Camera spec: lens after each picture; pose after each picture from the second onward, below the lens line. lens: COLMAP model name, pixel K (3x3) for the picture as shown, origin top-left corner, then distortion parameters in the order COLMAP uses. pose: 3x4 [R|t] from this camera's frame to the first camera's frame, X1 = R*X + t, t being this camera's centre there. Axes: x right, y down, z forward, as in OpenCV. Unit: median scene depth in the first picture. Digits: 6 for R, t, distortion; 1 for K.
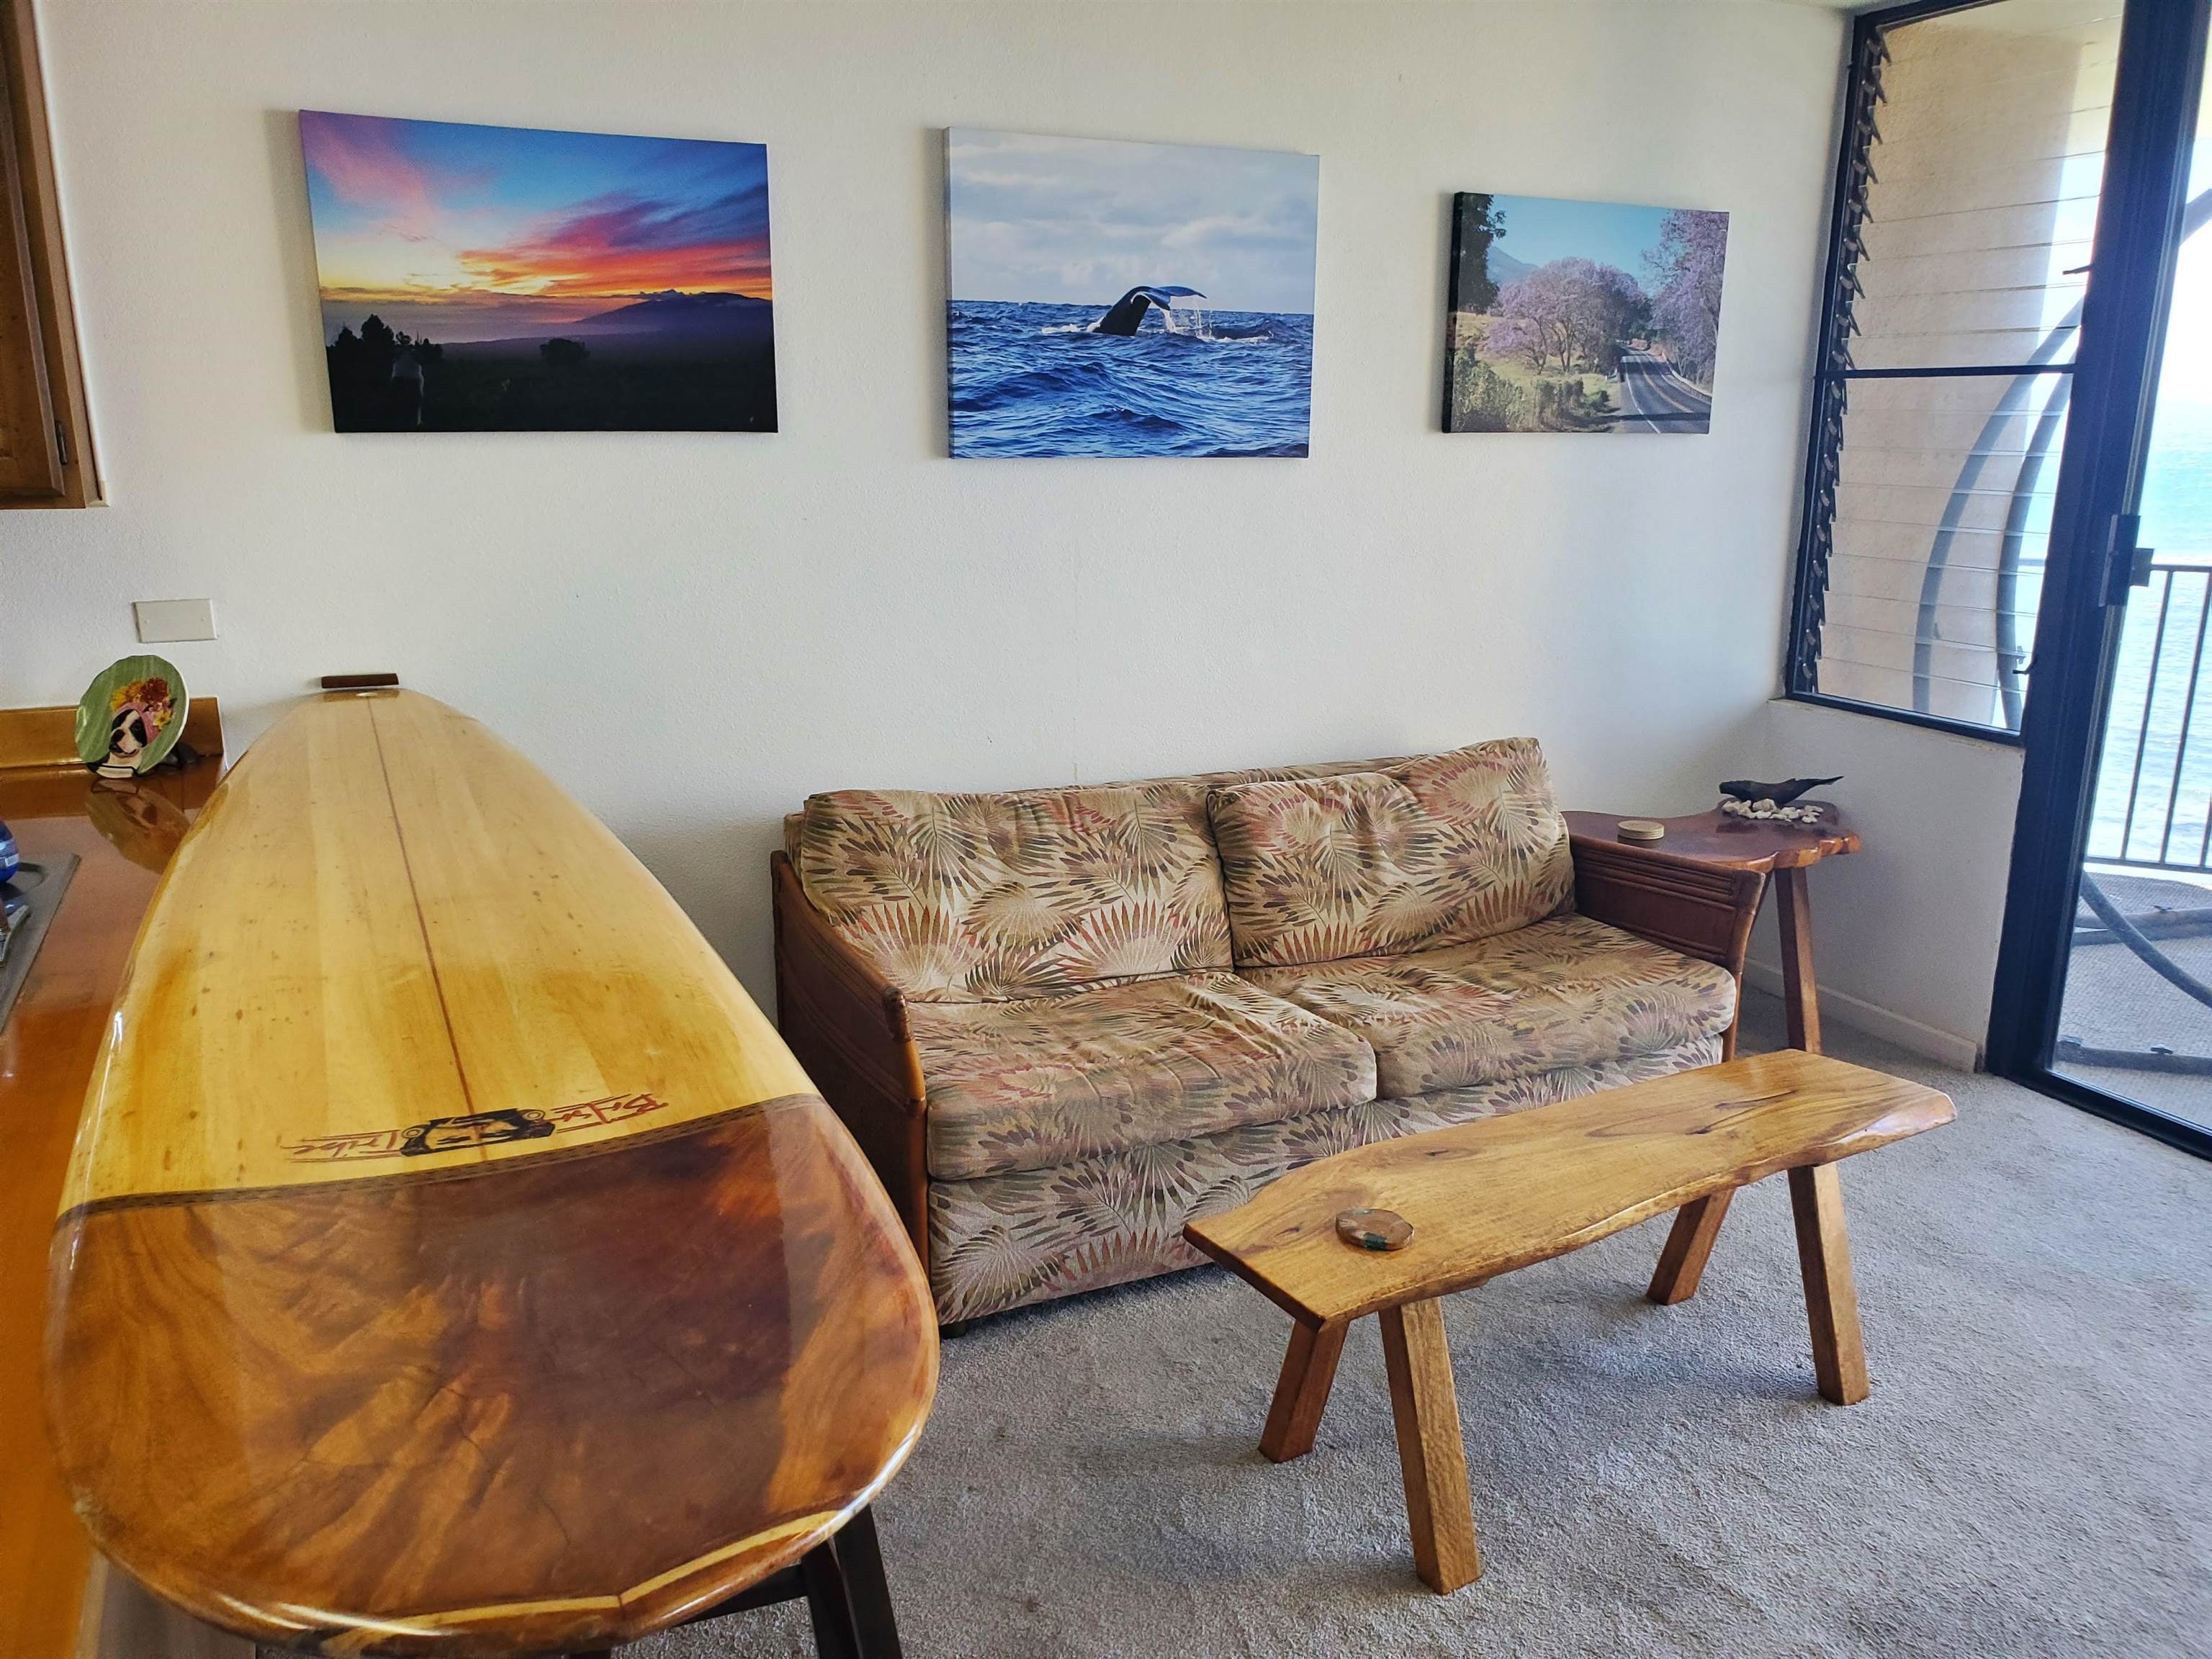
lens RADIAL K [[1690.2, 0, 1107.3], [0, 1690.2, 883.6], [0, 0, 1]] dist [0.006402, -0.001740]
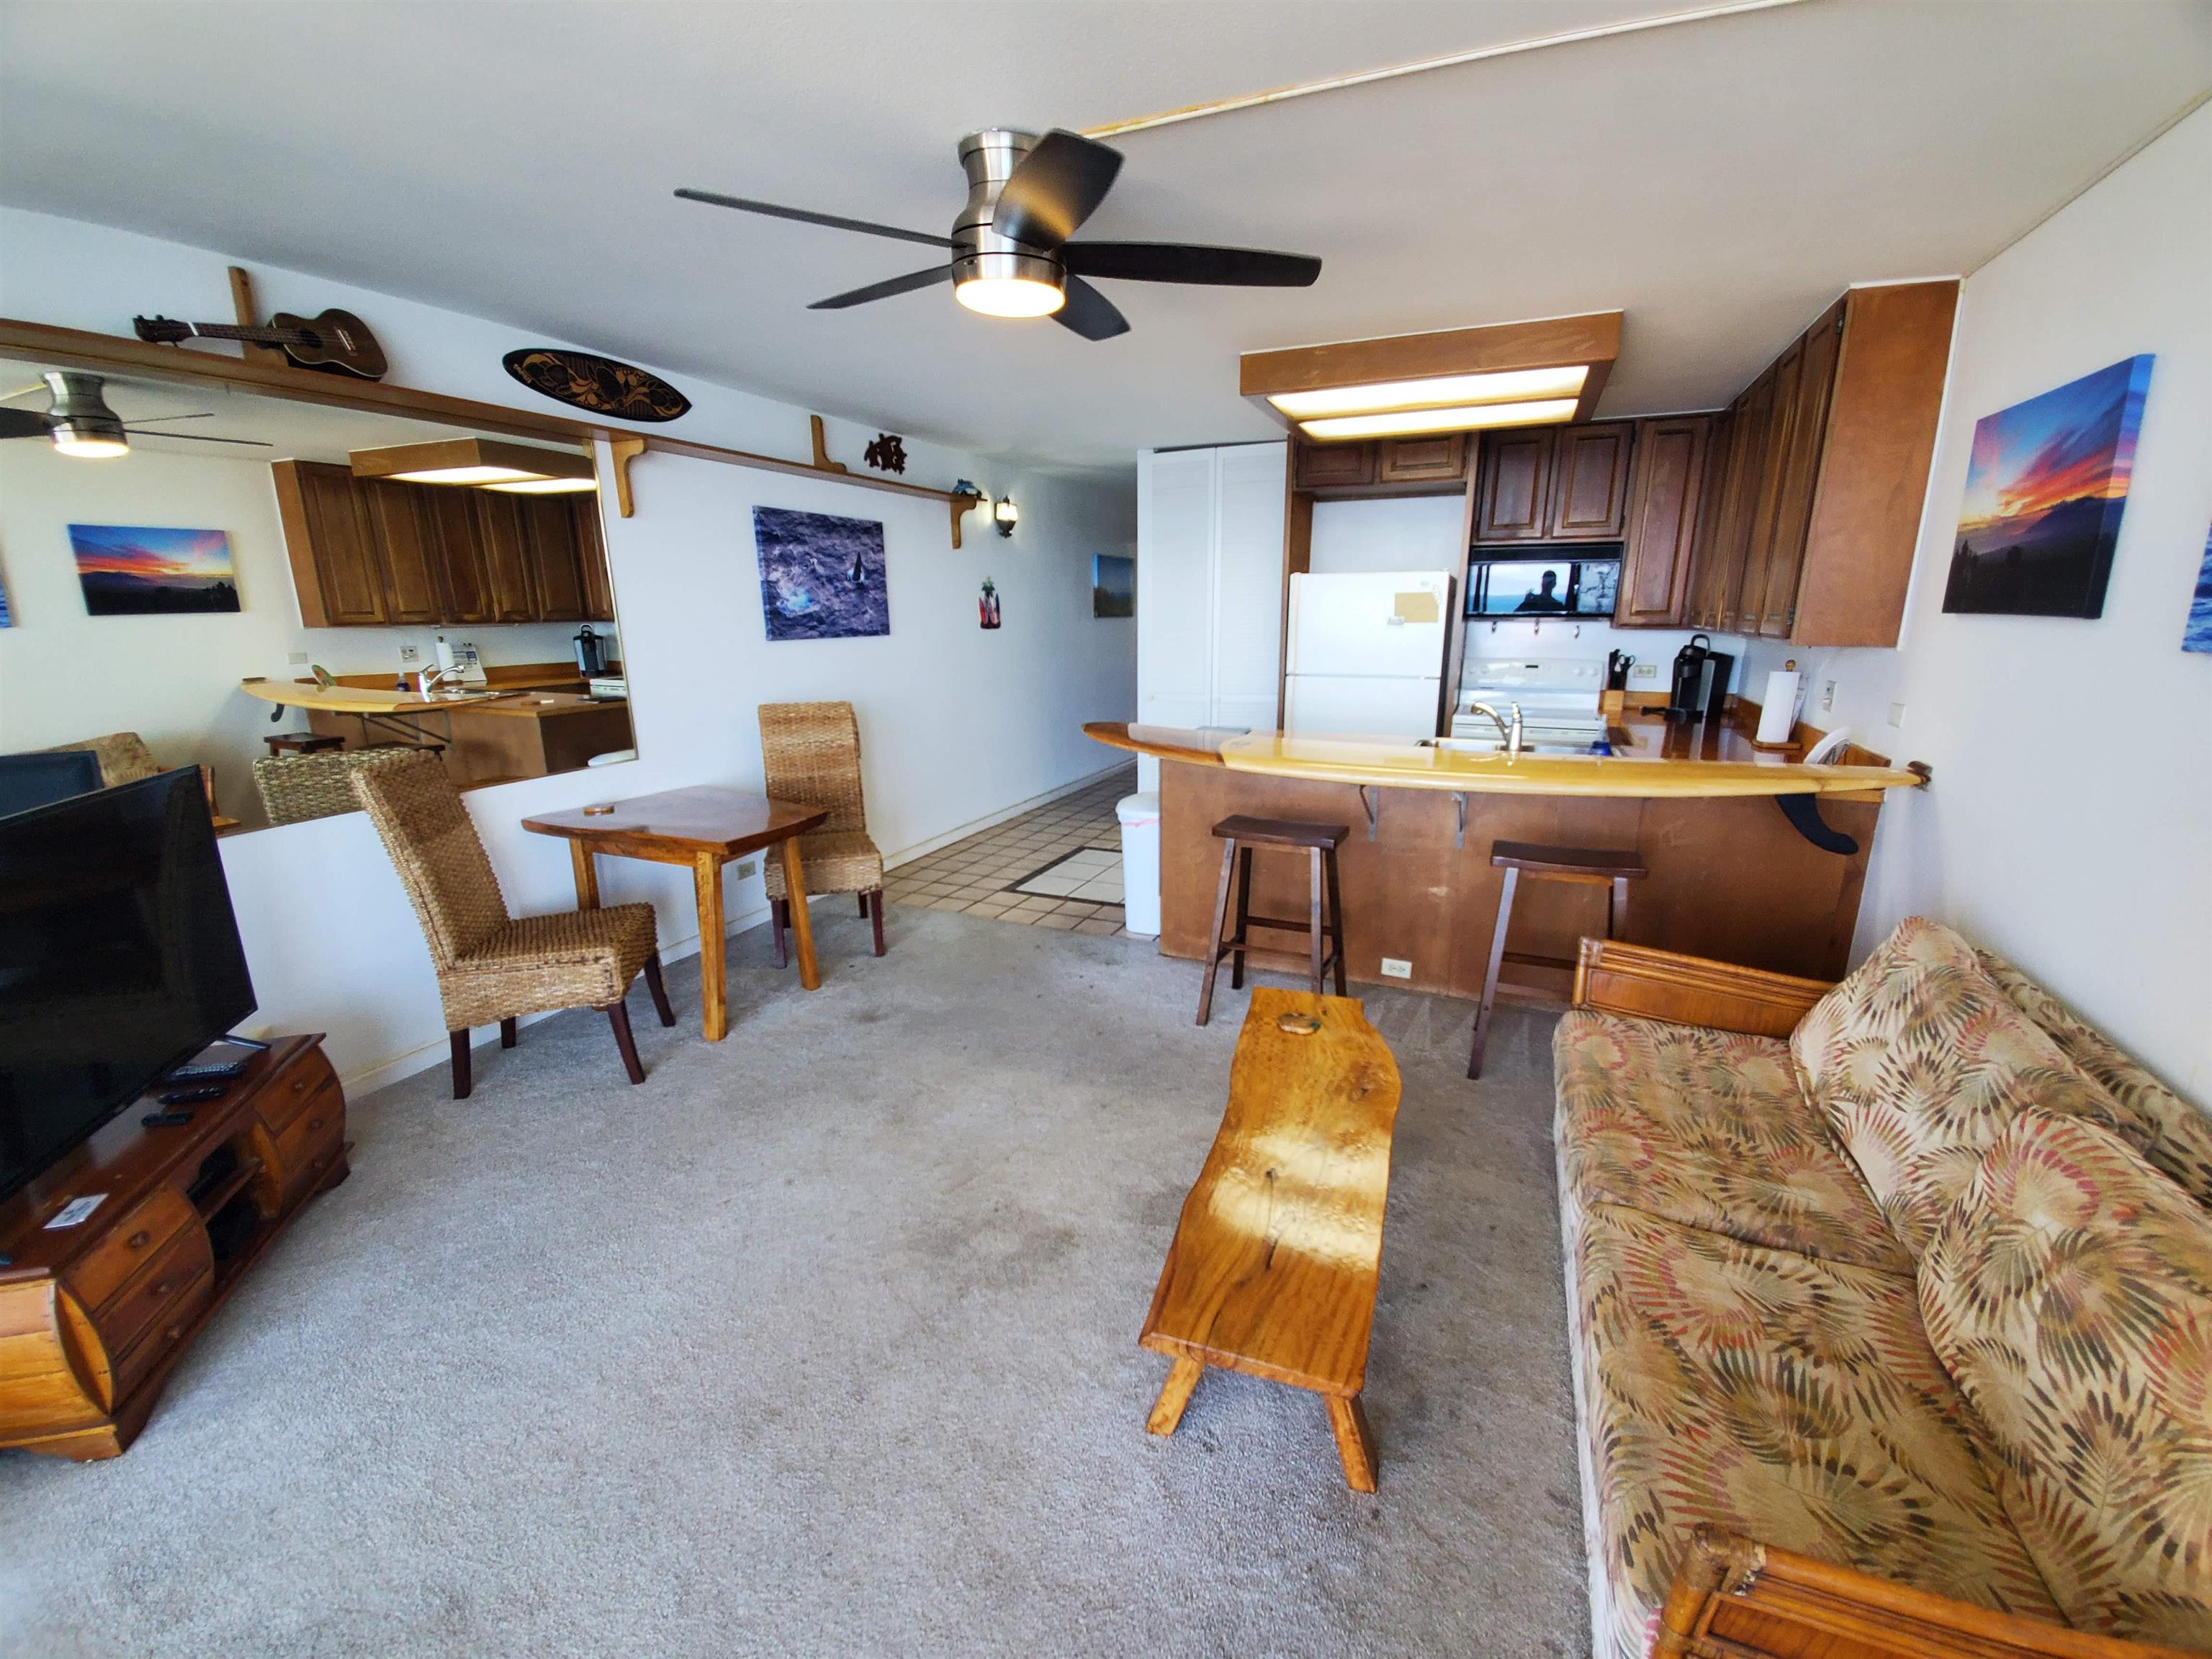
lens RADIAL K [[890.5, 0, 1106.0], [0, 890.5, 829.5], [0, 0, 1]] dist [0.019809, -0.010564]
pose [[-0.736529, 0.166892, -0.655494, 0.637158], [-0.177910, 0.887164, 0.425779, -0.265345], [0.652590, 0.430217, -0.623730, 0.952791]]
